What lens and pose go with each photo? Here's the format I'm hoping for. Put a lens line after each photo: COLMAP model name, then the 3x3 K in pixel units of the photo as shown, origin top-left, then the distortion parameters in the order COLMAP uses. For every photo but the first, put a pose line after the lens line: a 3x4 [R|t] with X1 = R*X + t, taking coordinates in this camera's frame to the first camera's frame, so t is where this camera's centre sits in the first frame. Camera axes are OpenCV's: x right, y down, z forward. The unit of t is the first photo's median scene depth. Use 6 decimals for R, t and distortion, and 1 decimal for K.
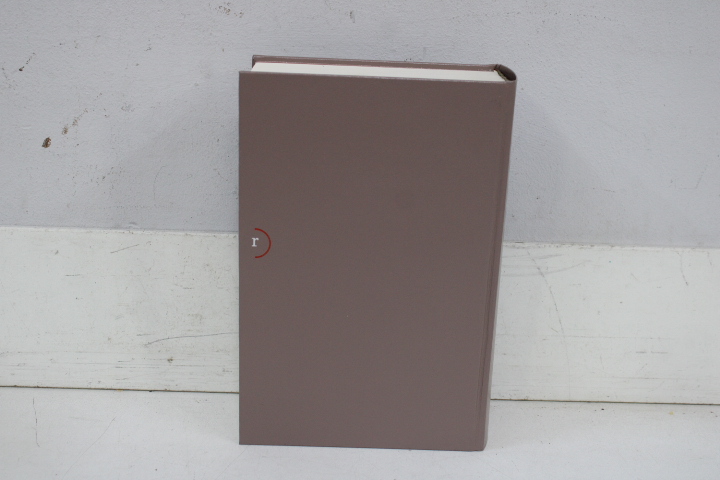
lens RADIAL K [[1049.4, 0, 386.5], [0, 1049.4, 245.9], [0, 0, 1]] dist [-0.028787, 0.000000]
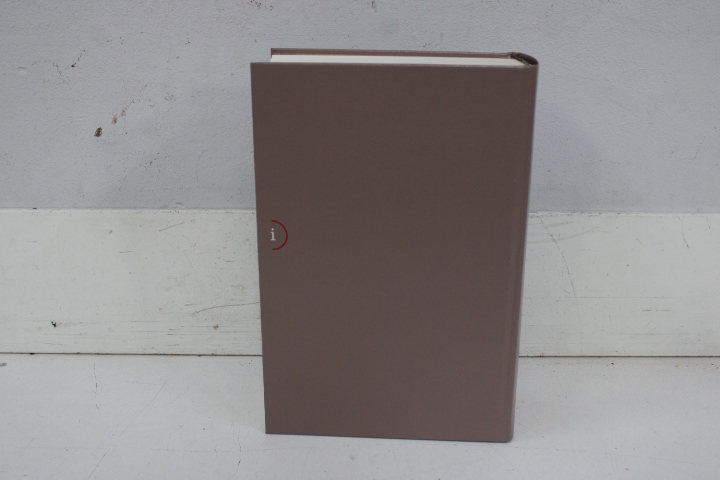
lens RADIAL K [[825.9, 0, 377.0], [0, 825.9, 235.6], [0, 0, 1]] dist [-0.064483, 0.000000]
pose [[0.999219, -0.024358, -0.031108, -0.008670], [0.024854, 0.999568, 0.015680, 0.003795], [0.030712, -0.016441, 0.999393, 0.145118]]
